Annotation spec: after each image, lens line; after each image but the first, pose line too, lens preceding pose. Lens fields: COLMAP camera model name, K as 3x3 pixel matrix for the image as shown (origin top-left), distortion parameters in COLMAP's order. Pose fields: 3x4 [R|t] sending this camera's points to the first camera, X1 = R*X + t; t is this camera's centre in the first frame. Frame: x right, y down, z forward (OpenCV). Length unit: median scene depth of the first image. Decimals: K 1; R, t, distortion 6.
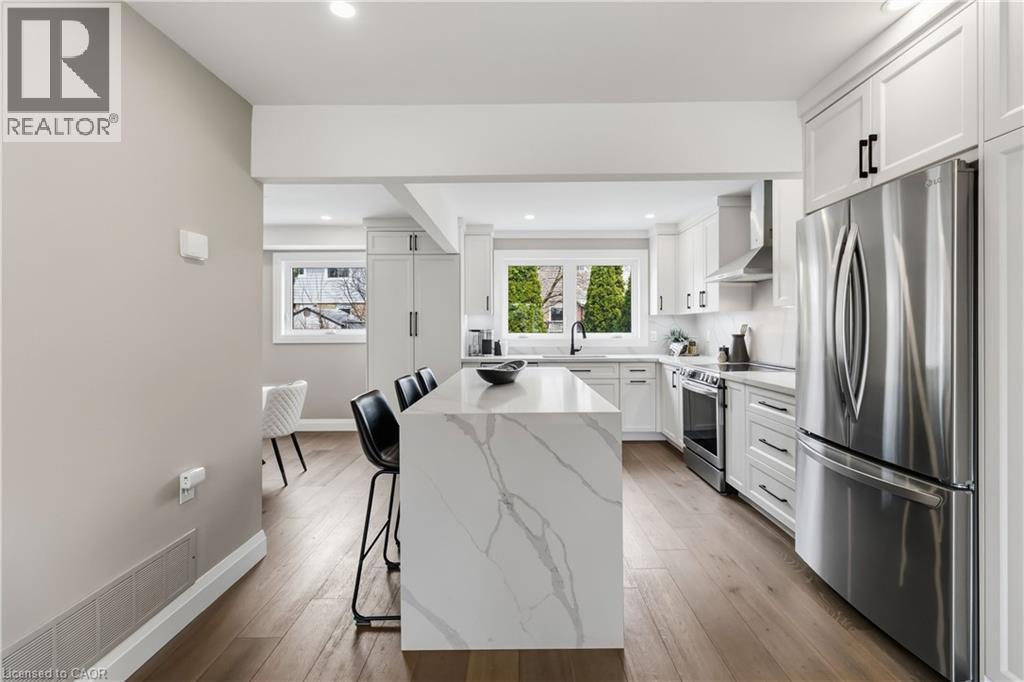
lens RADIAL K [[476.7, 0, 517.2], [0, 476.7, 328.6], [0, 0, 1]] dist [0.000087, -0.000657]
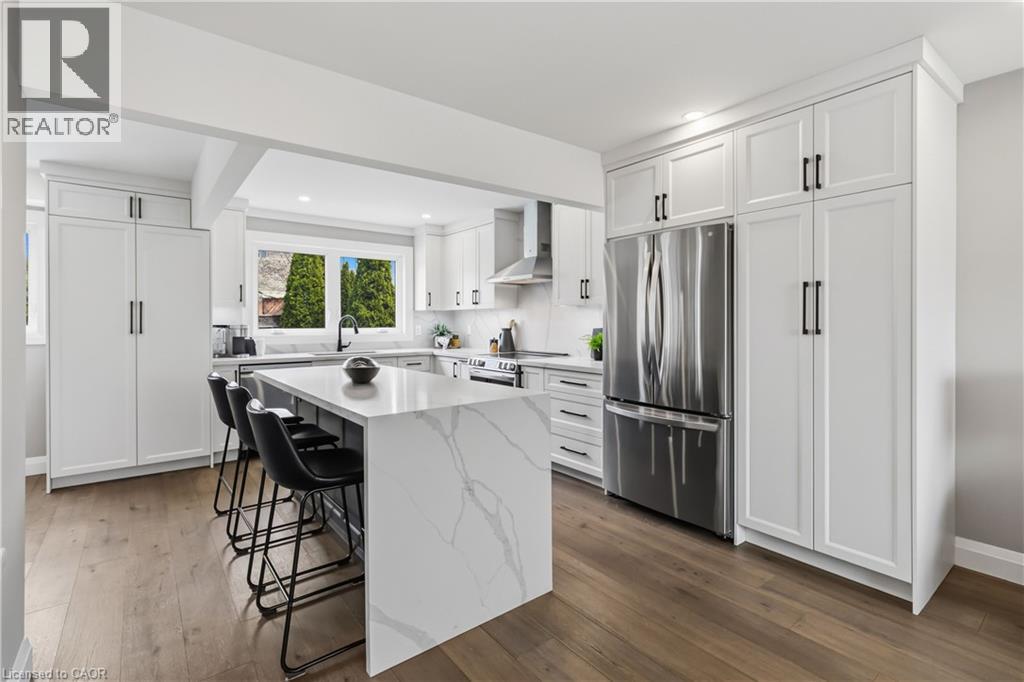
lens RADIAL K [[476.7, 0, 533.8], [0, 476.7, 323.9], [0, 0, 1]] dist [0.000087, -0.000657]
pose [[0.780678, -0.001289, 0.624933, -0.223570], [0.000885, 0.999999, 0.000957, 0.000254], [-0.624933, -0.000194, 0.780678, 0.037443]]
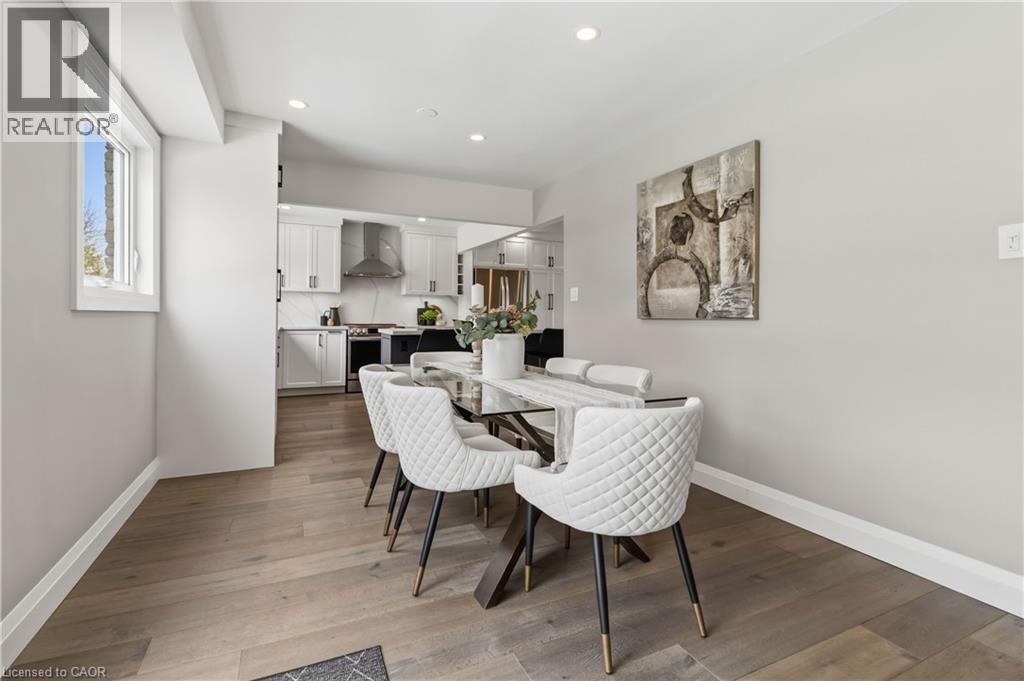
lens RADIAL K [[476.7, 0, 522.3], [0, 476.7, 314.0], [0, 0, 1]] dist [0.000087, -0.000657]
pose [[-0.431590, 0.007243, 0.902041, -1.213926], [-0.004700, 0.999936, -0.010278, 0.046120], [-0.902058, -0.008675, -0.431528, 1.135693]]
